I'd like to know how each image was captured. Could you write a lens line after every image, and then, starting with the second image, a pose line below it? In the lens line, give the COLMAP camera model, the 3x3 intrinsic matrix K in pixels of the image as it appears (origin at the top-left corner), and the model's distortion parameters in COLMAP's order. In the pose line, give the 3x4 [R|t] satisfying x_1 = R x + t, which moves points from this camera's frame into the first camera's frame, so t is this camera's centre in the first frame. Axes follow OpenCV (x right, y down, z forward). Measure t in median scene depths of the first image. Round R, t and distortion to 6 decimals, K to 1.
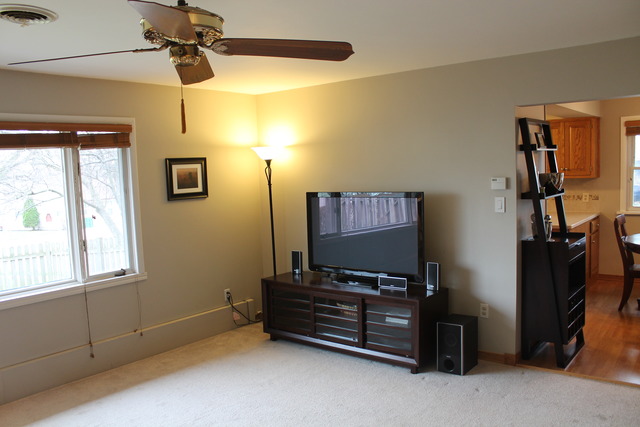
lens RADIAL K [[529.4, 0, 320.4], [0, 529.4, 223.5], [0, 0, 1]] dist [-0.167020, 0.137148]
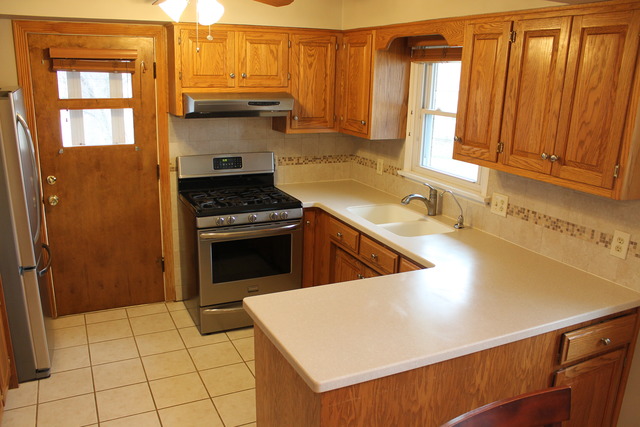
lens RADIAL K [[529.4, 0, 320.4], [0, 529.4, 223.5], [0, 0, 1]] dist [-0.167020, 0.137148]
pose [[0.902687, 0.181666, -0.390070, 0.468112], [-0.108073, 0.973169, 0.203133, -0.113462], [0.416506, -0.141209, 0.898100, 0.606703]]
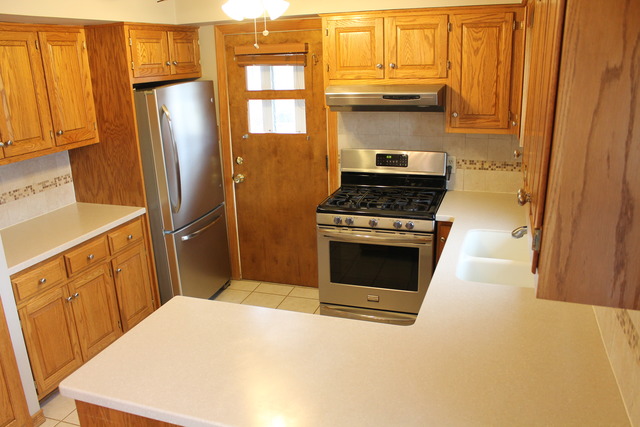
lens RADIAL K [[529.4, 0, 320.4], [0, 529.4, 223.5], [0, 0, 1]] dist [-0.167020, 0.137148]
pose [[0.348062, 0.311981, -0.884036, 0.597772], [-0.079565, 0.949429, 0.303733, -0.143349], [0.934089, -0.035379, 0.355283, 0.813413]]
